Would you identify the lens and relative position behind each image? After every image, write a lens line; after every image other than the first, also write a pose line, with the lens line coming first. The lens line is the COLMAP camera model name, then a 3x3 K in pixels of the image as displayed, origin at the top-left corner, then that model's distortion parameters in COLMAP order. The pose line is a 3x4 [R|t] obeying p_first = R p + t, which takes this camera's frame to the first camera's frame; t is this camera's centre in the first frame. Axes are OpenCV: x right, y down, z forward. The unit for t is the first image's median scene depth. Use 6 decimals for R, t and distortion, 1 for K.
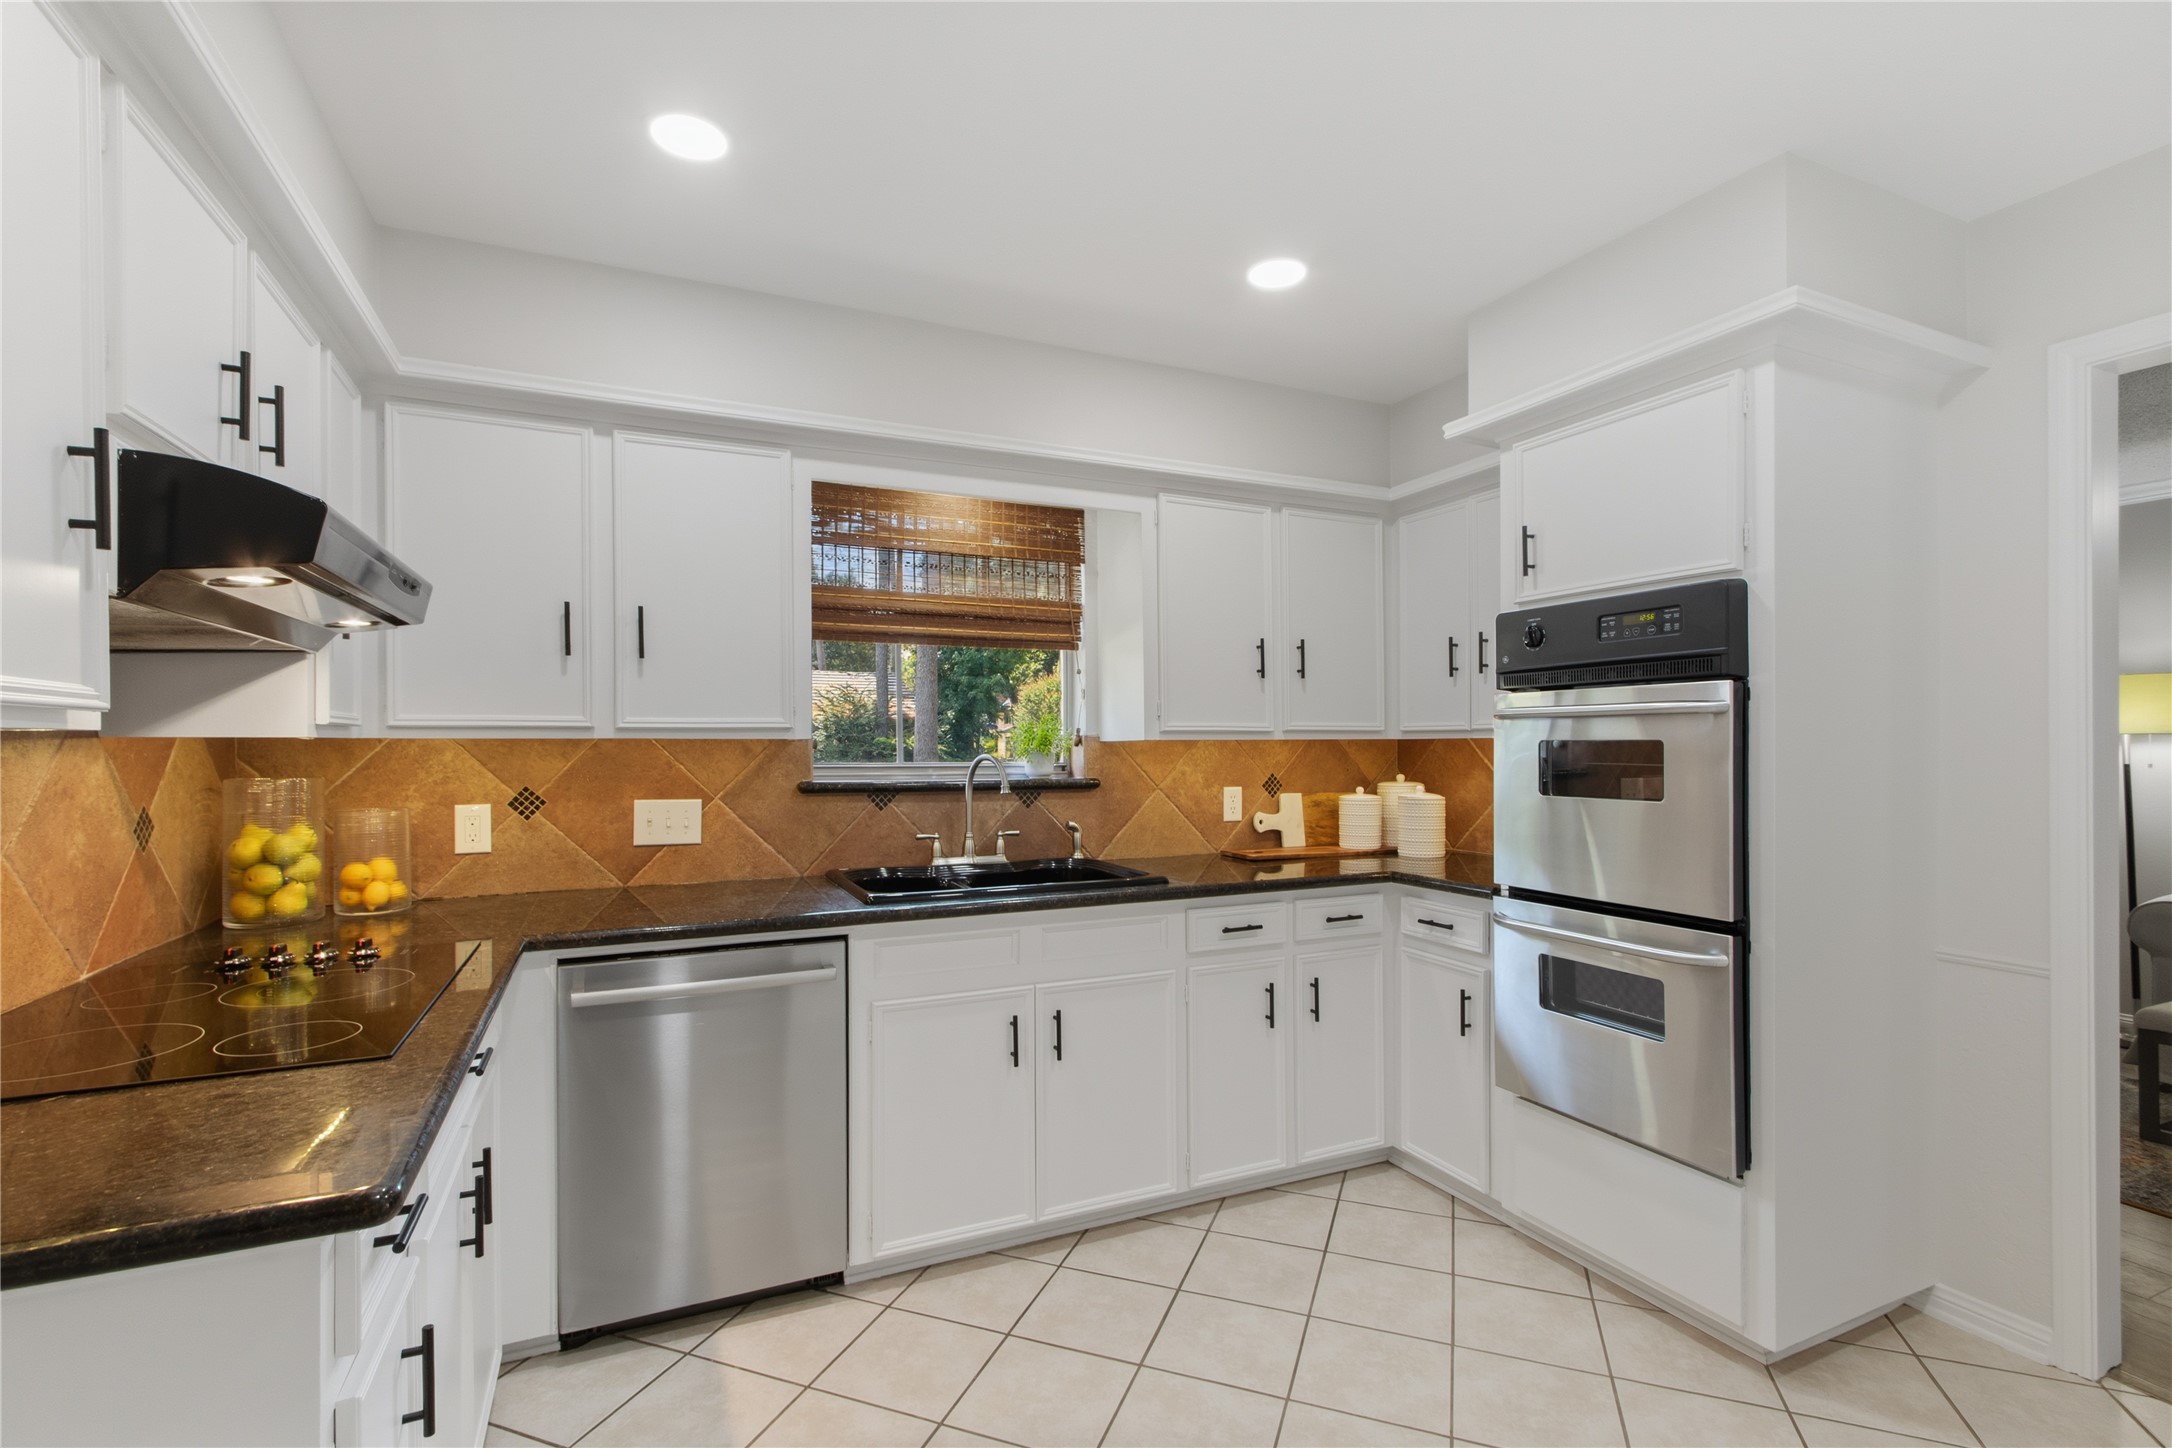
lens RADIAL K [[989.3, 0, 1081.2], [0, 989.3, 735.8], [0, 0, 1]] dist [0.002689, -0.000005]
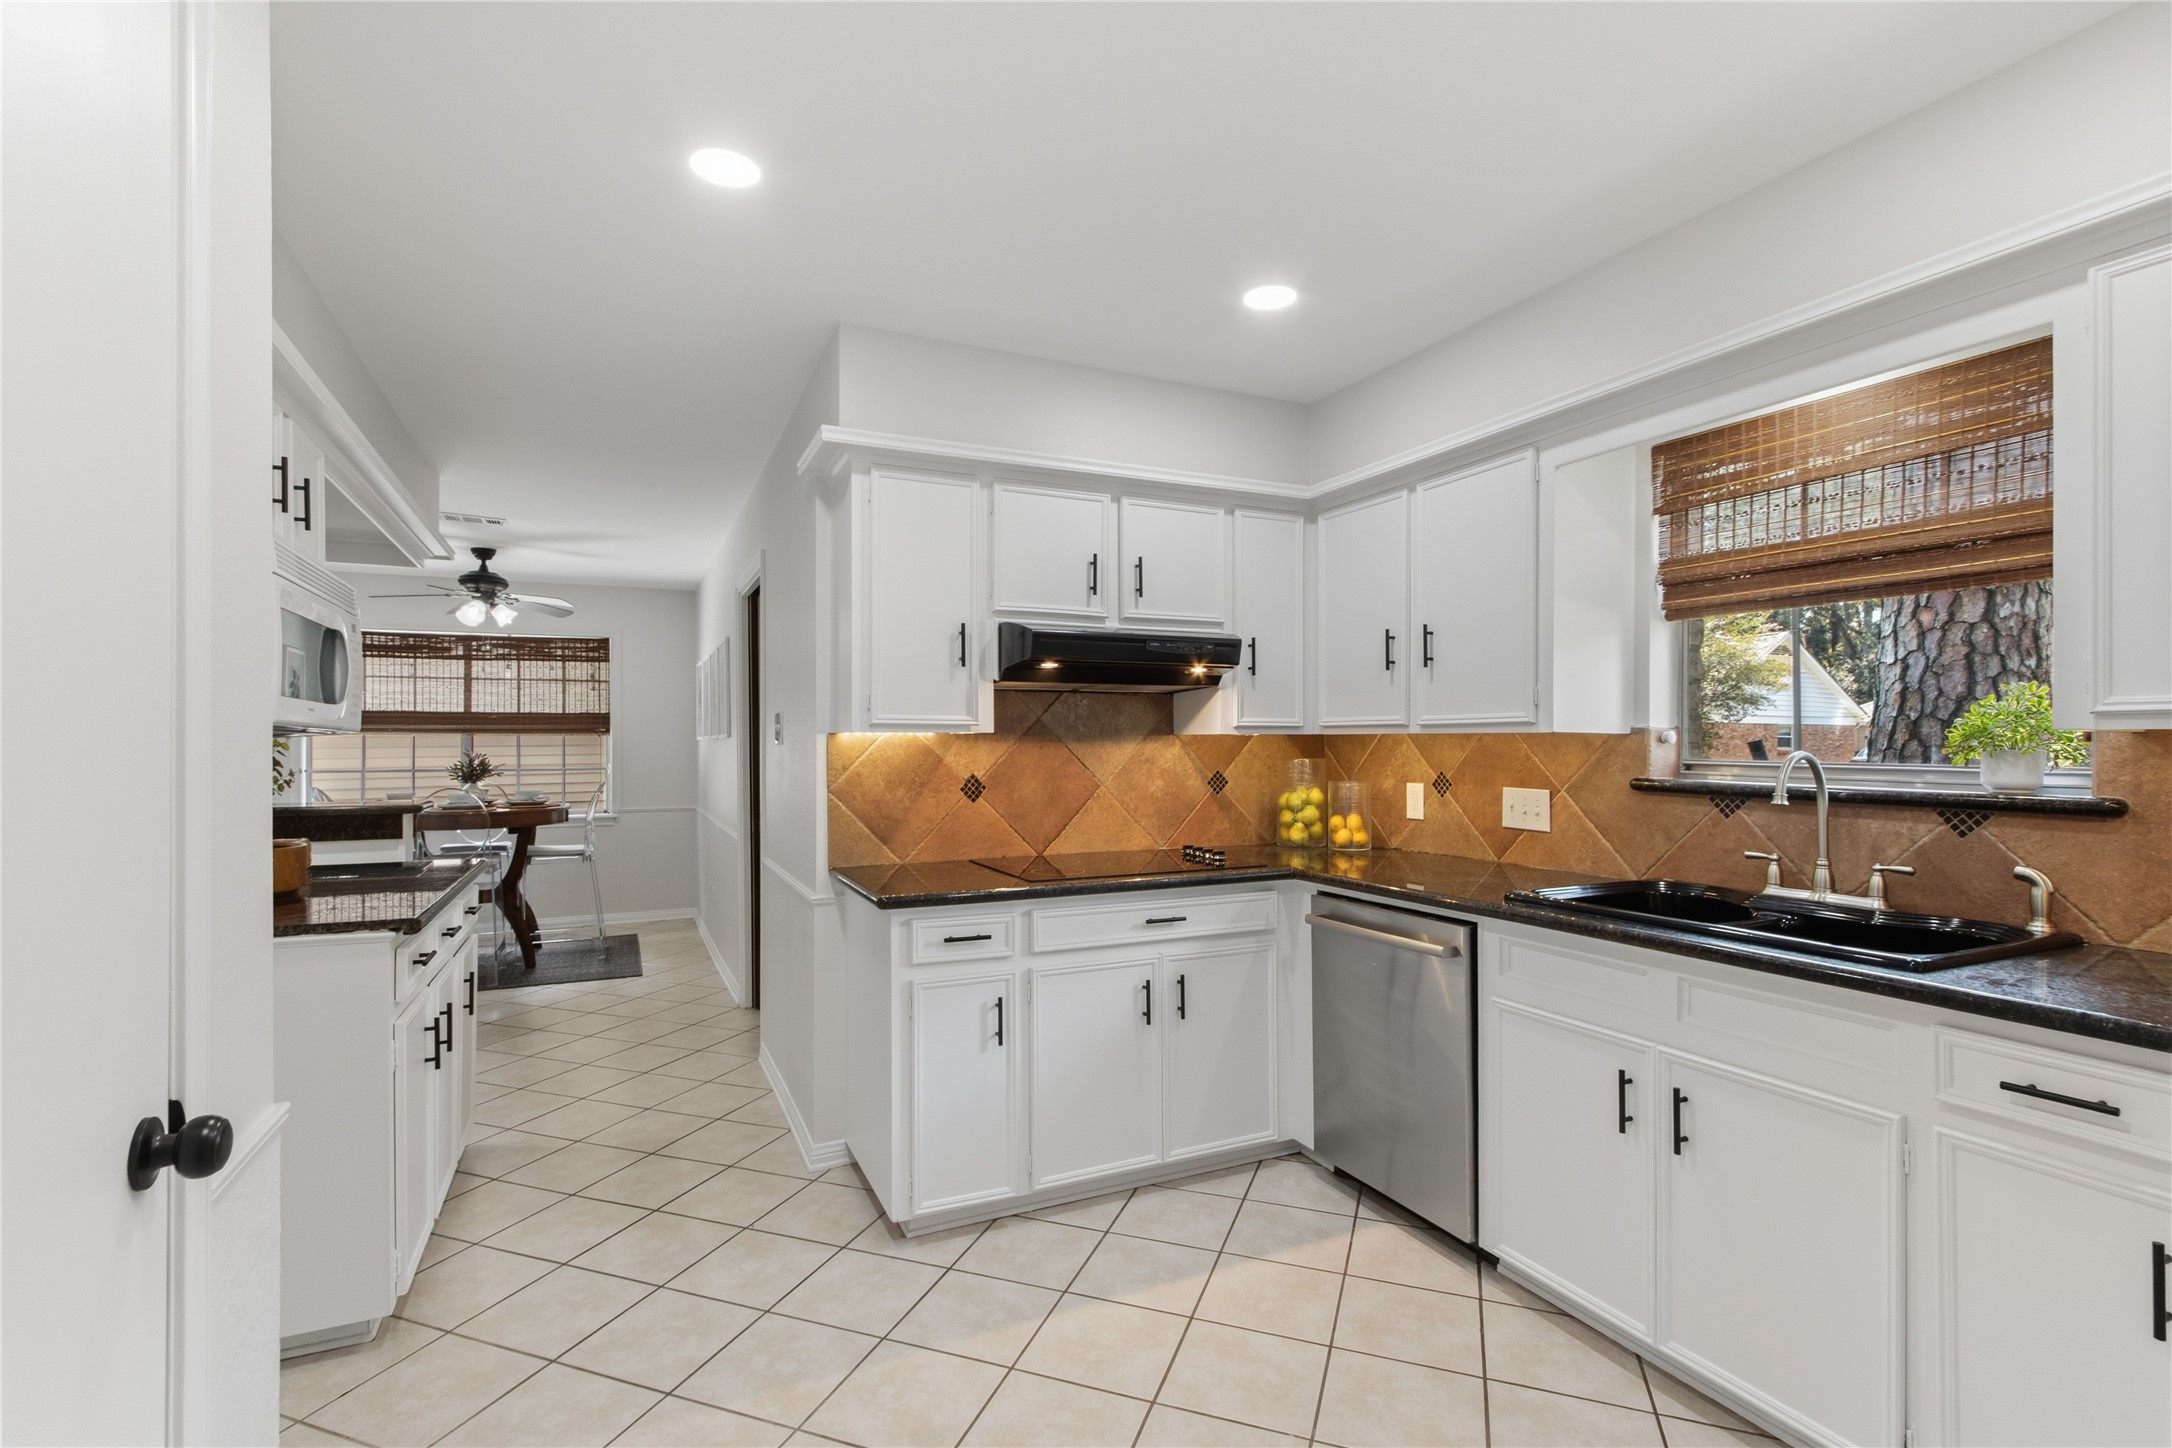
lens RADIAL K [[989.3, 0, 1081.2], [0, 989.3, 735.8], [0, 0, 1]] dist [0.002689, -0.000005]
pose [[0.009156, -0.003451, -0.999952, 0.698449], [0.009274, 0.999951, -0.003366, 0.005284], [0.999915, -0.009243, 0.009188, 0.513932]]
